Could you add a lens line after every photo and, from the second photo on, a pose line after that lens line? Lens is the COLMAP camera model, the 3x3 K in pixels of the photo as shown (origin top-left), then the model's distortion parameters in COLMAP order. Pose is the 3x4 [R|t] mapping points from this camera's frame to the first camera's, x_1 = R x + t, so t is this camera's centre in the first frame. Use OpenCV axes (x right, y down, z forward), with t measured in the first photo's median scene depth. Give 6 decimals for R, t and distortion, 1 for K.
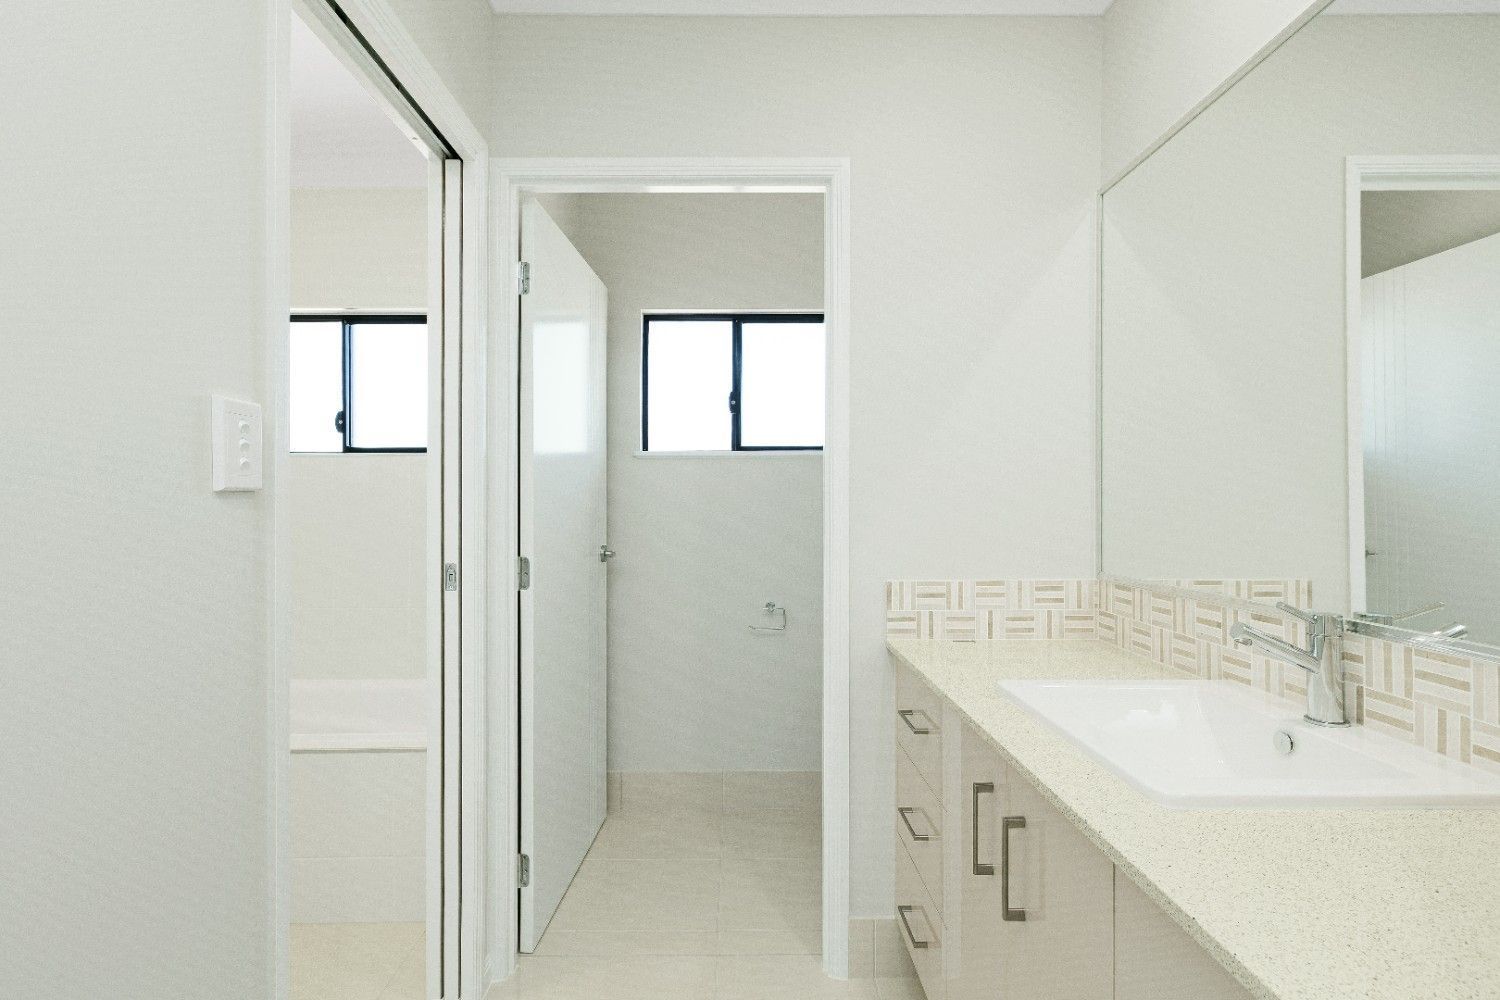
lens RADIAL K [[708.1, 0, 750.0], [0, 708.1, 500.0], [0, 0, 1]] dist [-0.002253, -0.000248]
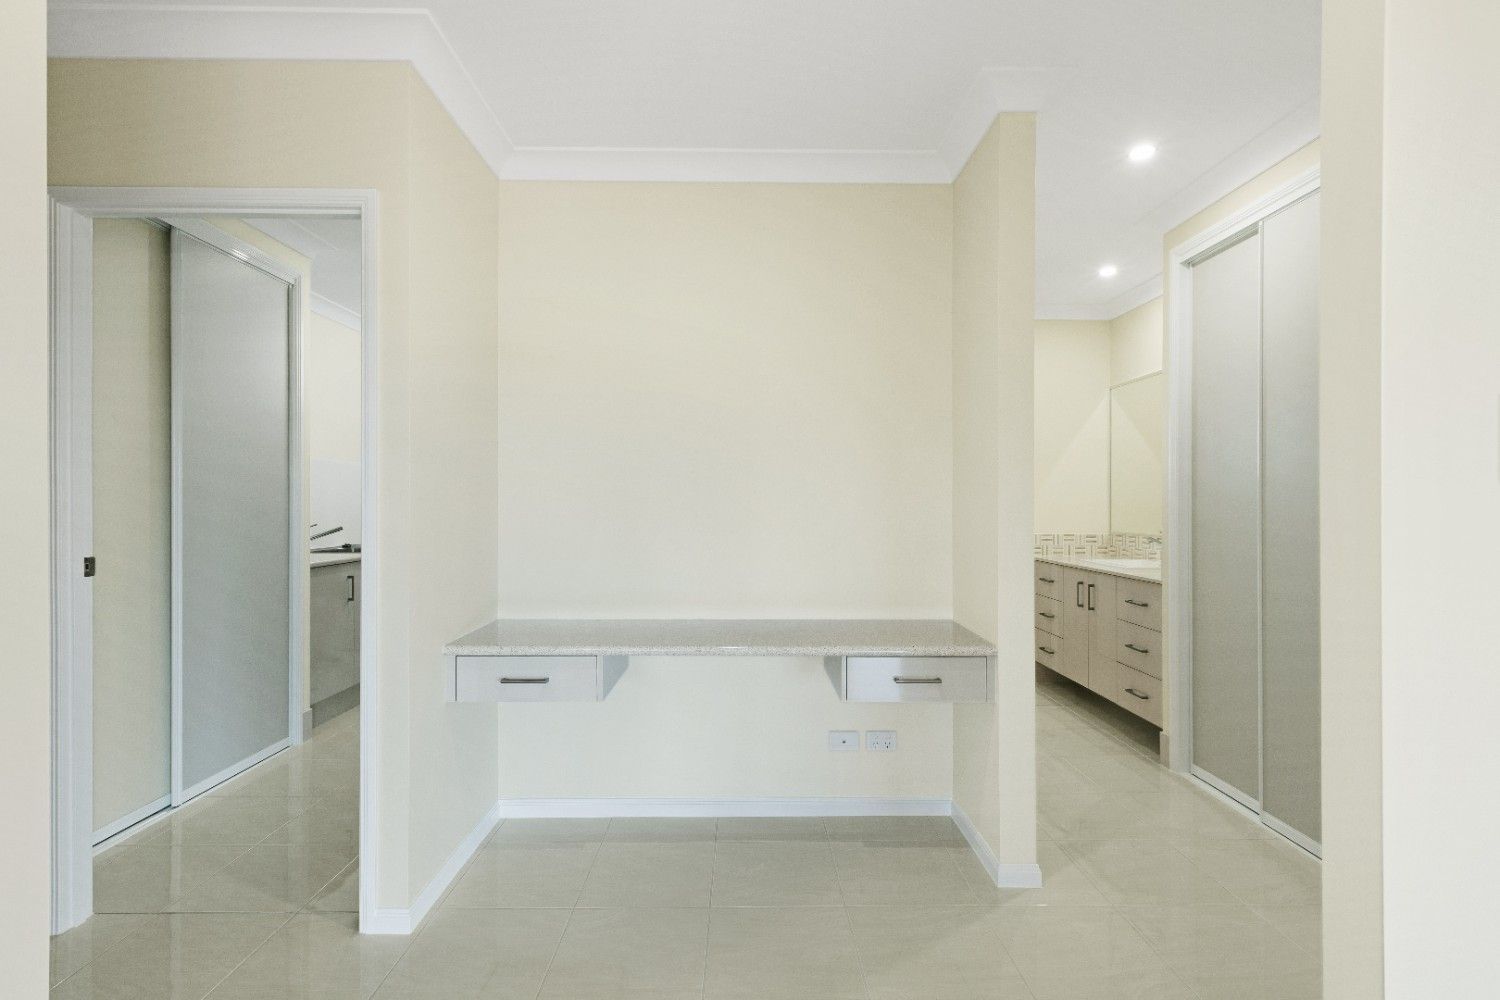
lens RADIAL K [[708.1, 0, 750.0], [0, 708.1, 500.0], [0, 0, 1]] dist [-0.002253, -0.000248]
pose [[0.999999, 0.000685, 0.001143, -0.871052], [-0.000684, 1.000000, -0.000246, -0.013515], [-0.001143, 0.000245, 0.999999, -1.674389]]
